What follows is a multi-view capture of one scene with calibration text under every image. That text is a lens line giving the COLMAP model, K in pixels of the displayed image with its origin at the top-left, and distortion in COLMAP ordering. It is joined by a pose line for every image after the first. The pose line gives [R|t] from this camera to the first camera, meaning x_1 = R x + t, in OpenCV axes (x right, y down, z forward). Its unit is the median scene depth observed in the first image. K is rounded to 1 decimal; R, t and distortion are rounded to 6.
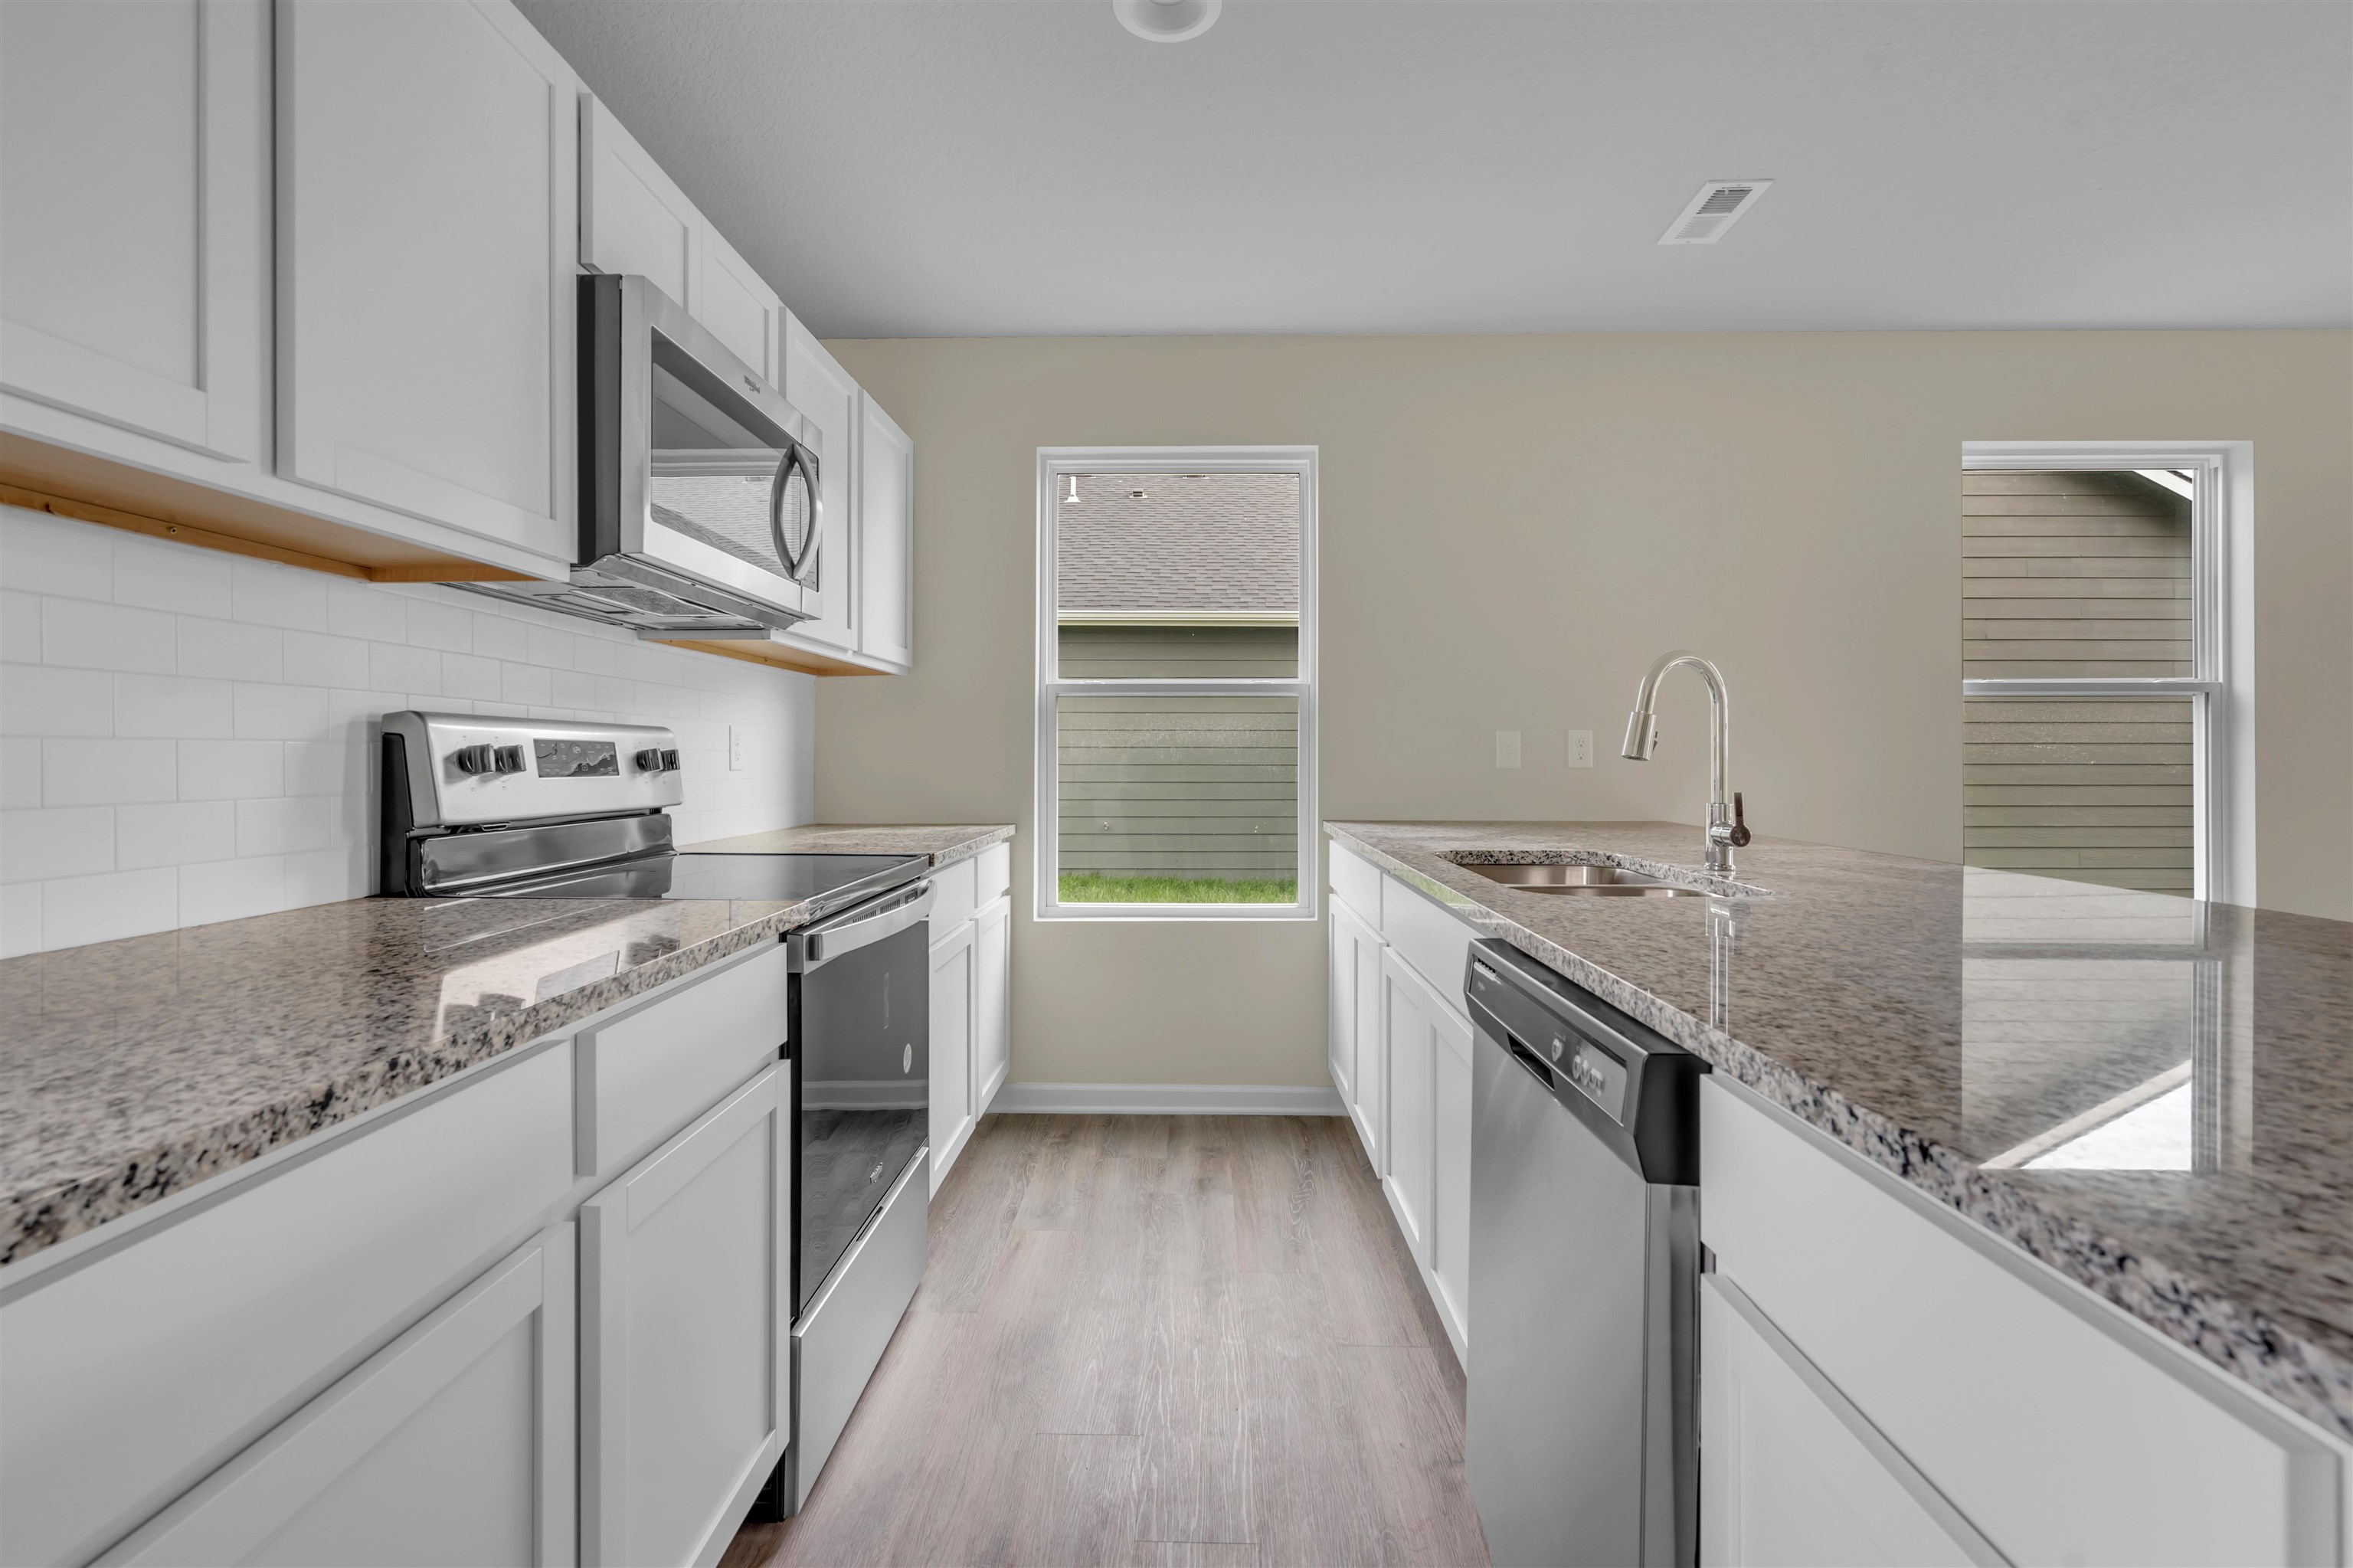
lens RADIAL K [[1075.4, 0, 1159.7], [0, 1075.4, 765.0], [0, 0, 1]] dist [-0.009158, 0.003339]
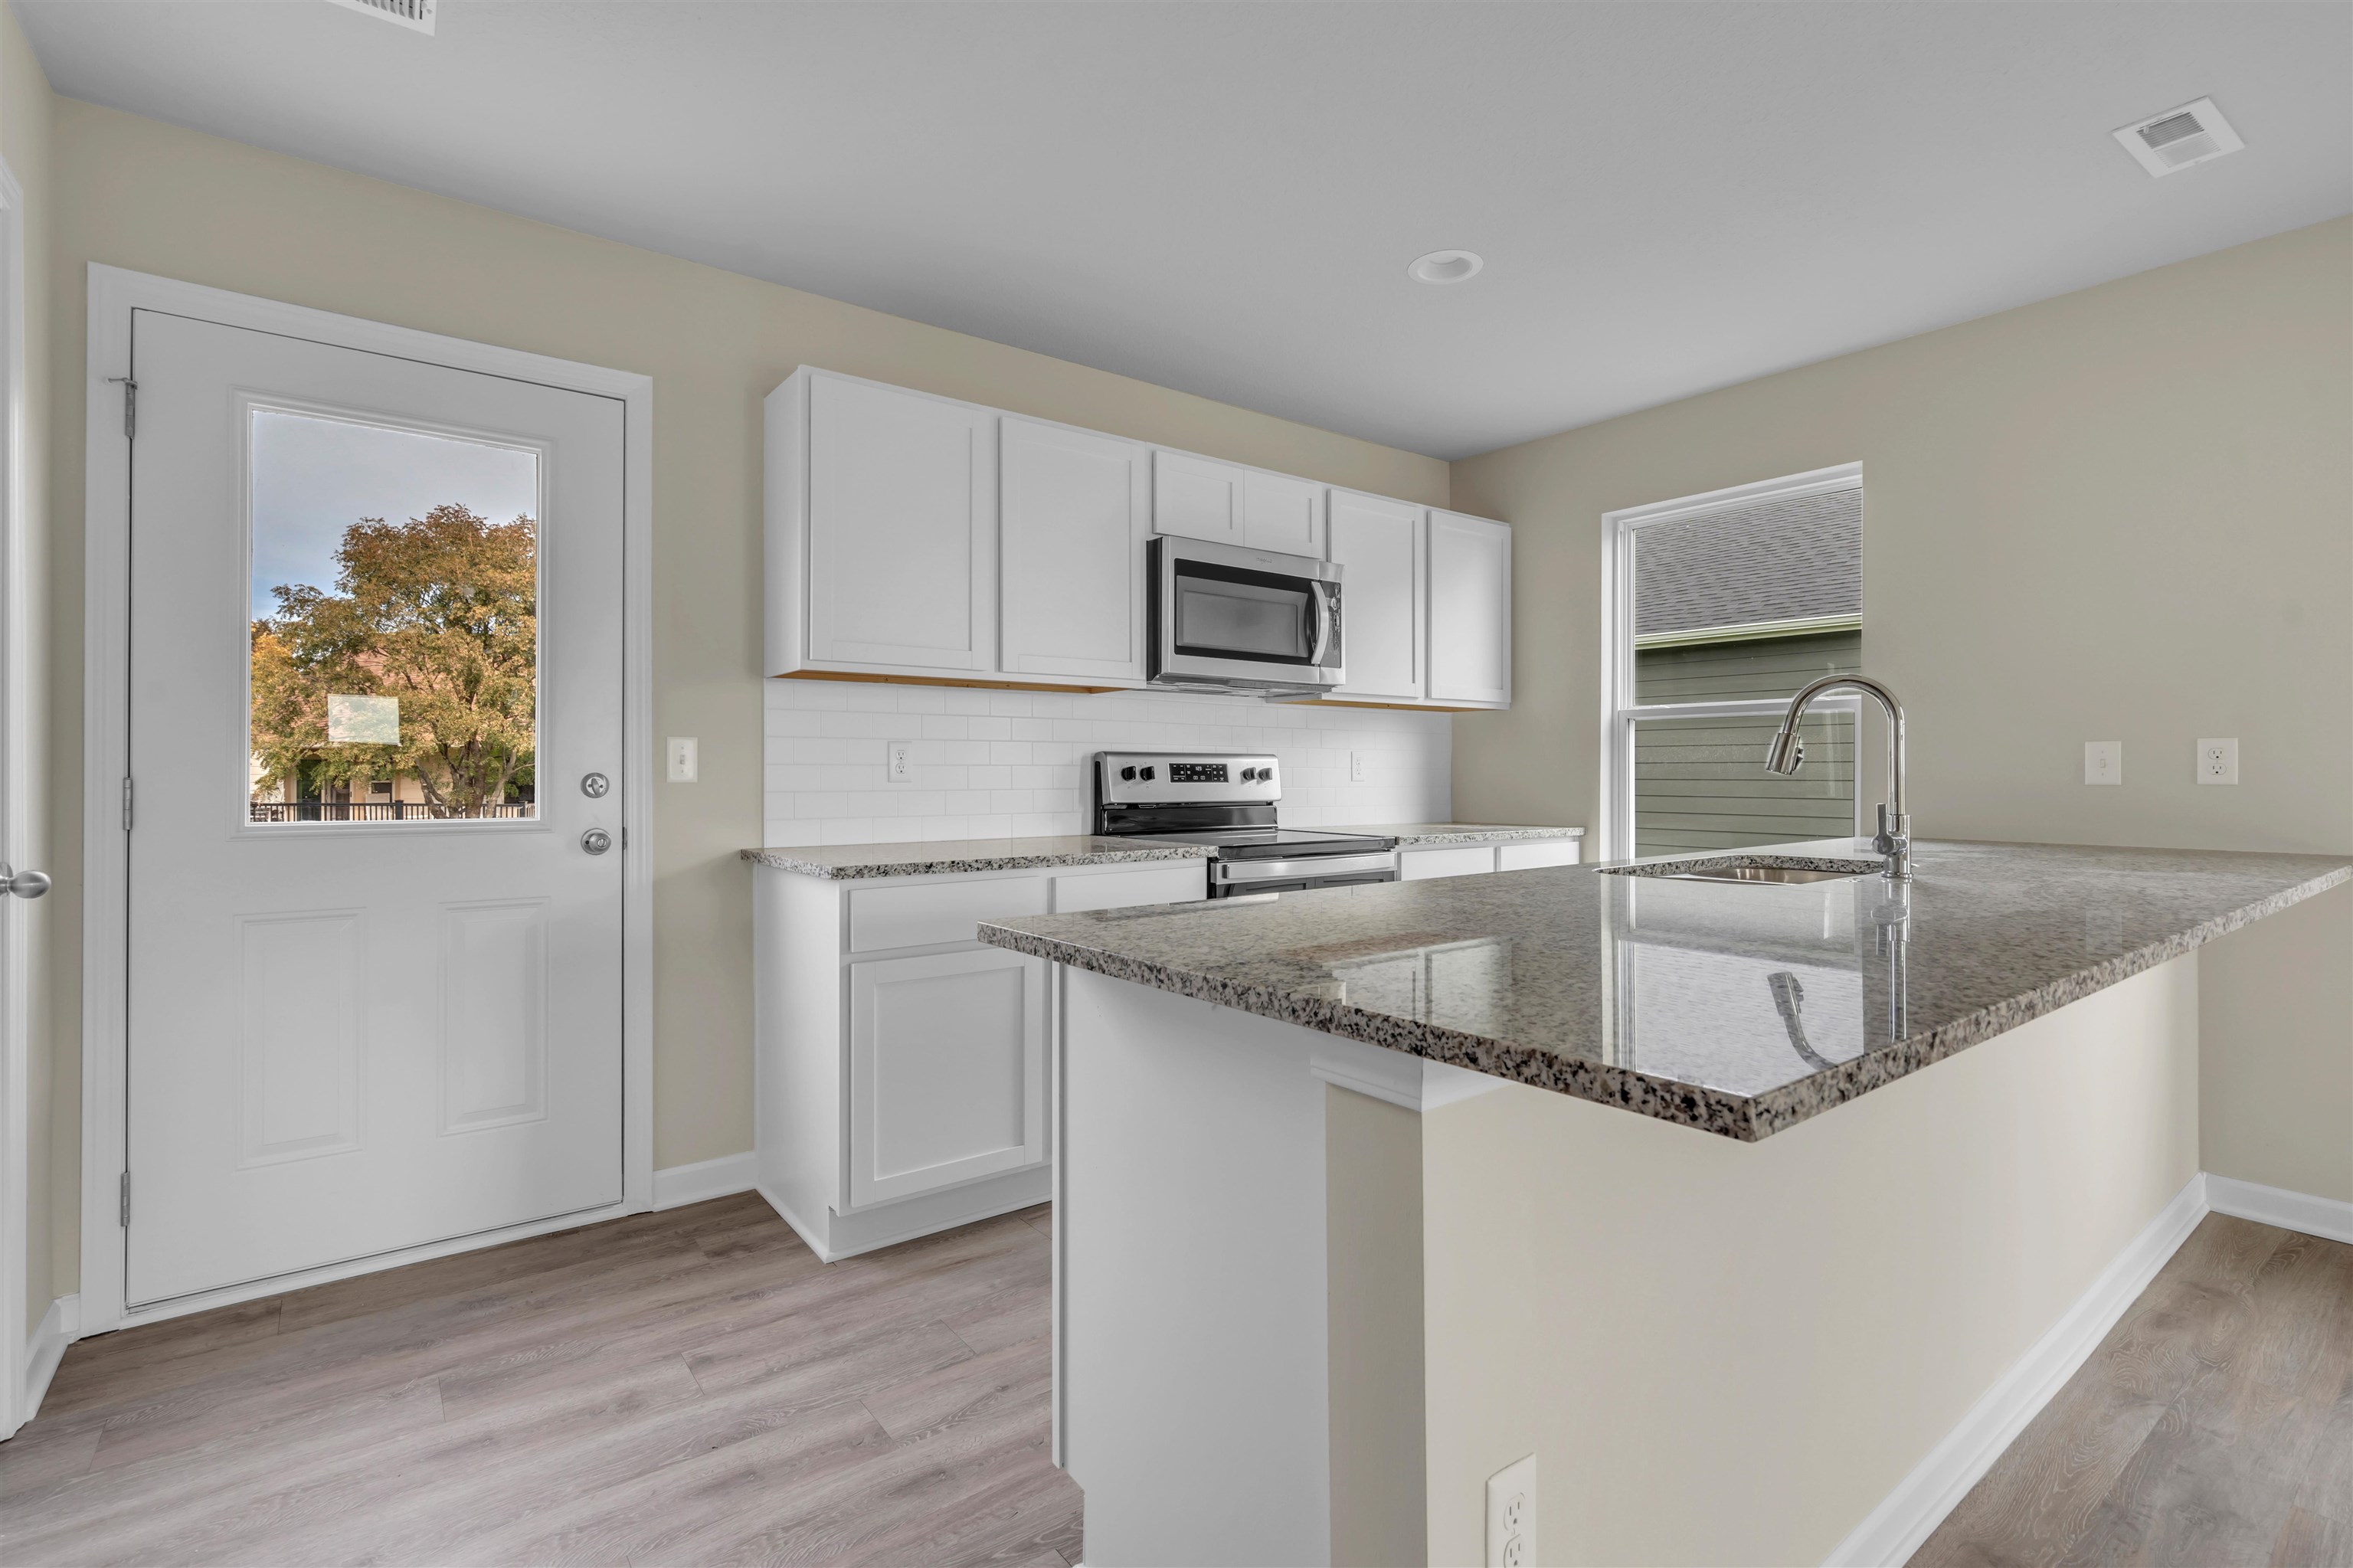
lens RADIAL K [[1075.4, 0, 1152.3], [0, 1075.4, 775.4], [0, 0, 1]] dist [-0.009158, 0.003339]
pose [[0.611274, 0.002622, -0.791415, 0.610048], [-0.004849, 0.999988, -0.000432, -0.000113], [0.791404, 0.004102, 0.611279, -0.152486]]
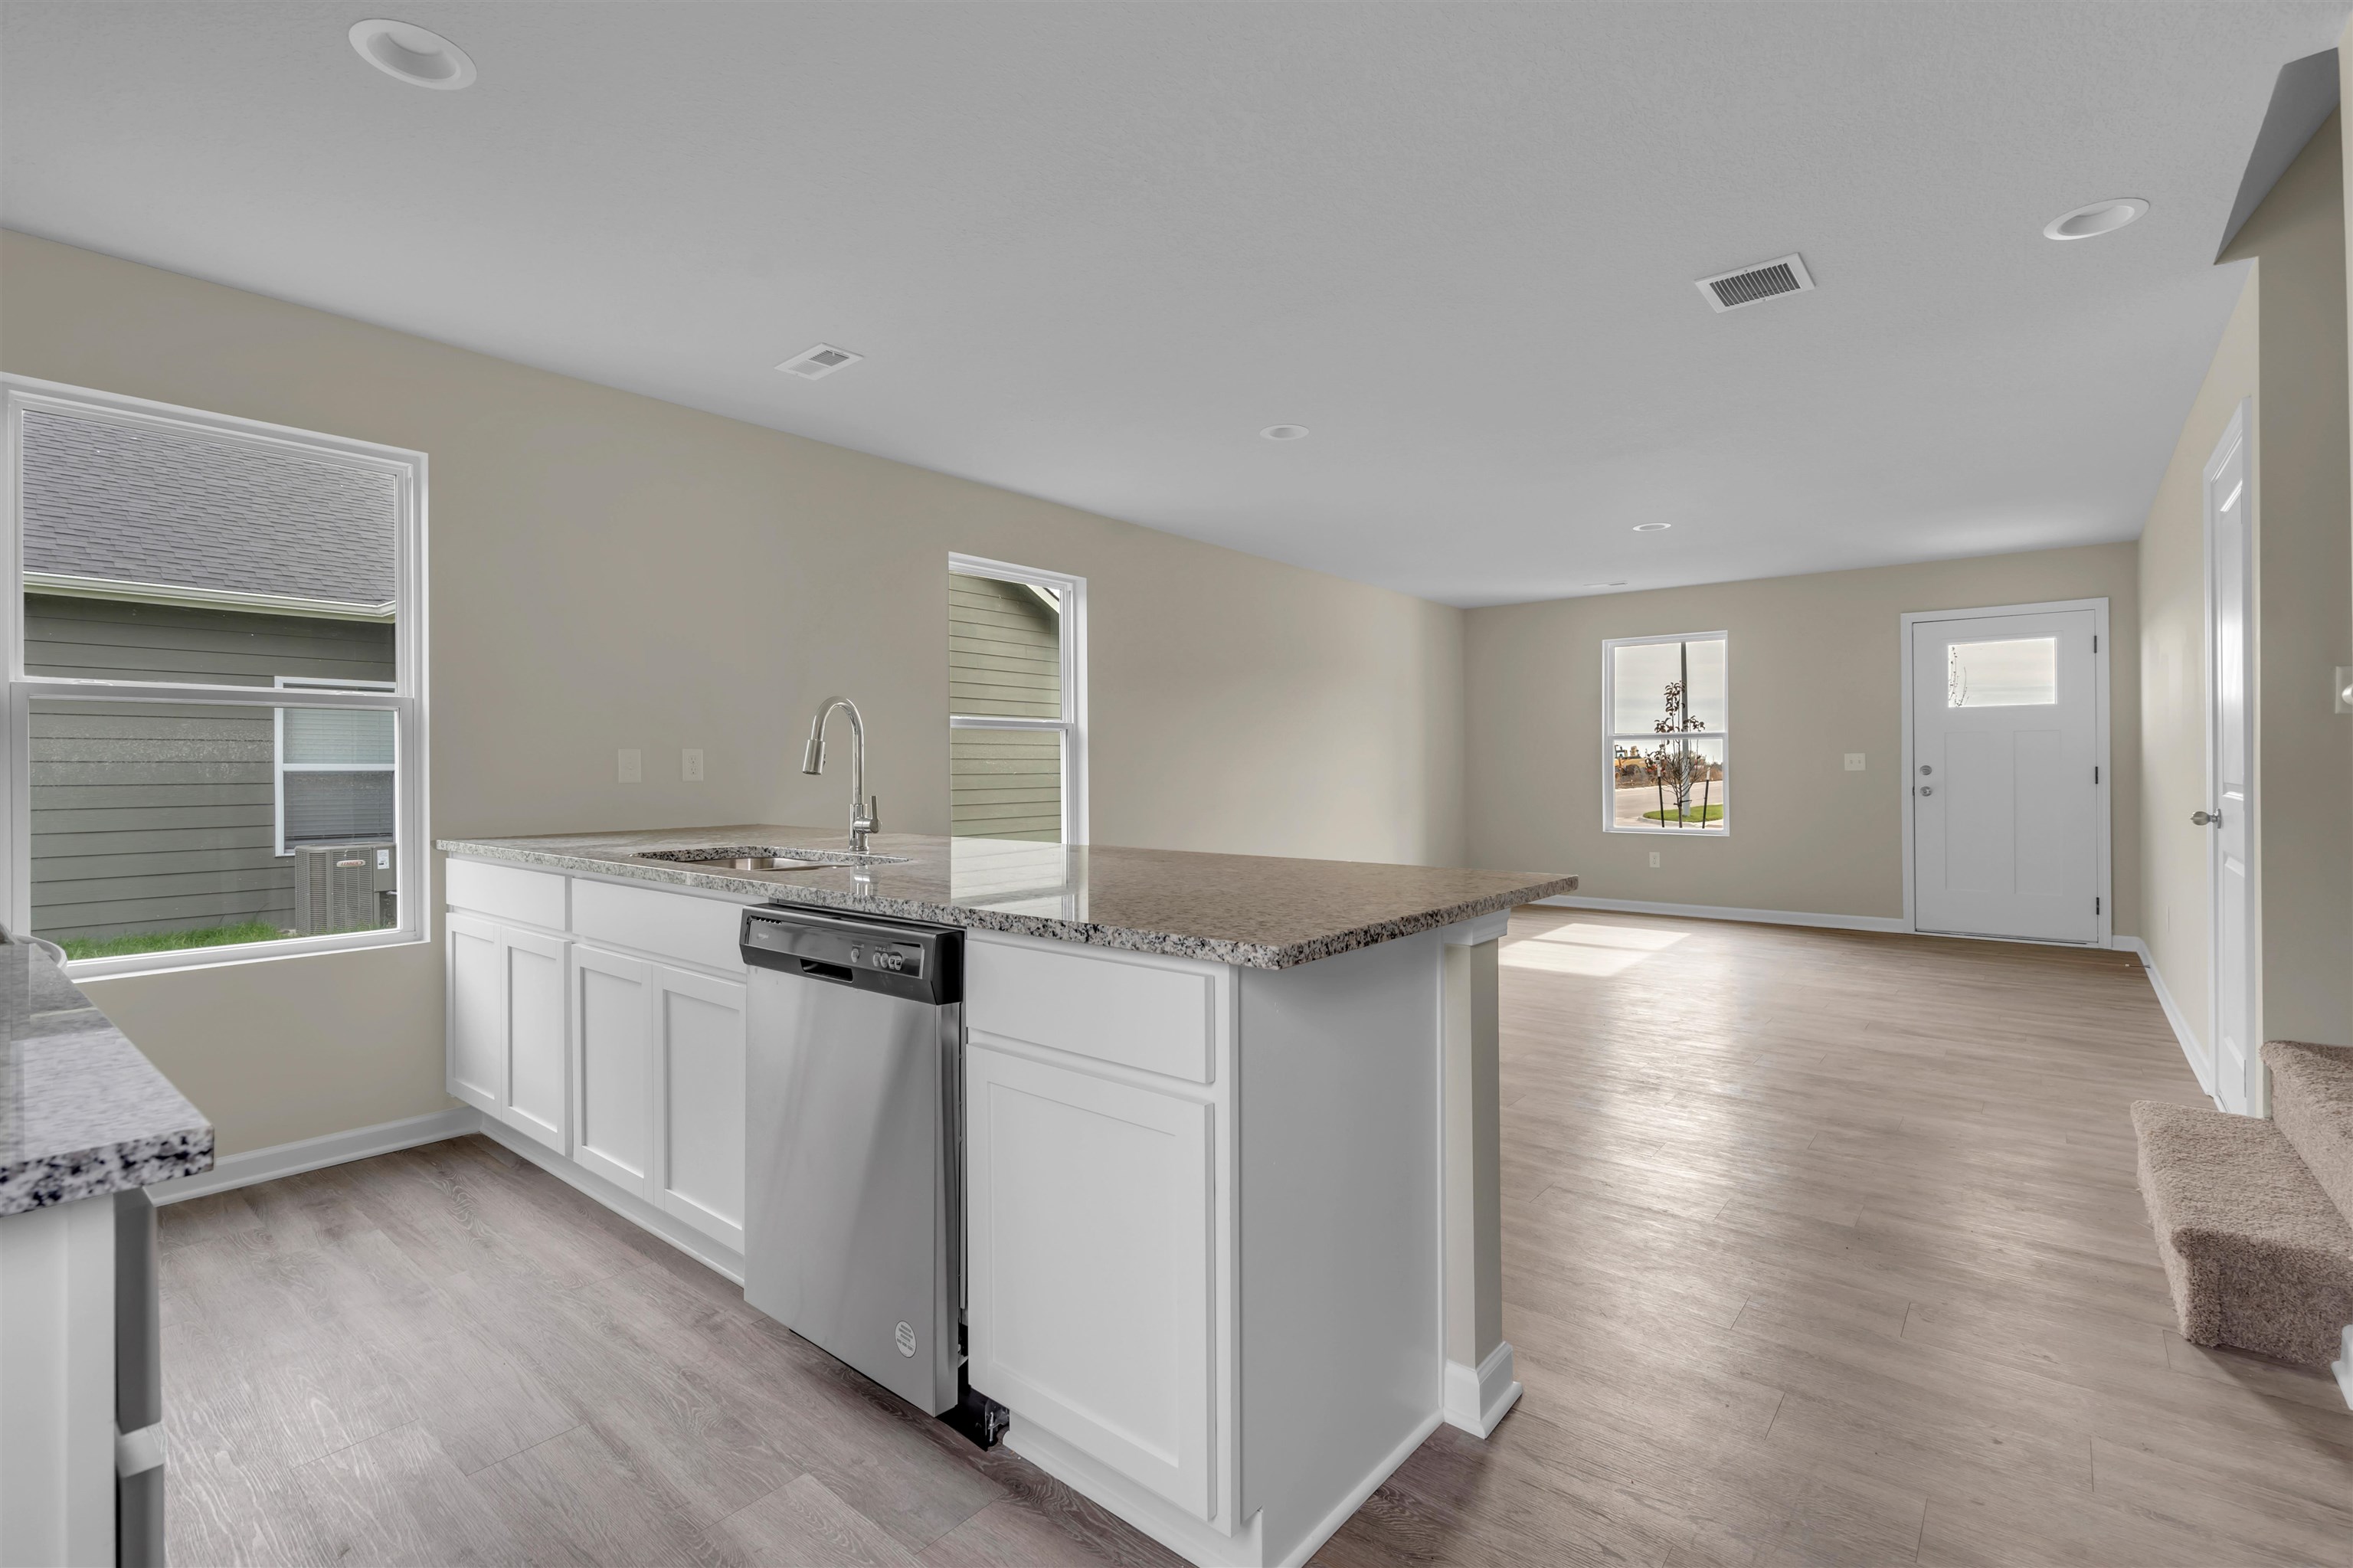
lens RADIAL K [[1075.4, 0, 1156.6], [0, 1075.4, 800.8], [0, 0, 1]] dist [-0.009158, 0.003339]
pose [[0.625186, -0.026946, 0.780010, -0.227826], [0.010625, 0.999605, 0.026016, -0.001162], [-0.780403, -0.007977, 0.625226, -0.136257]]
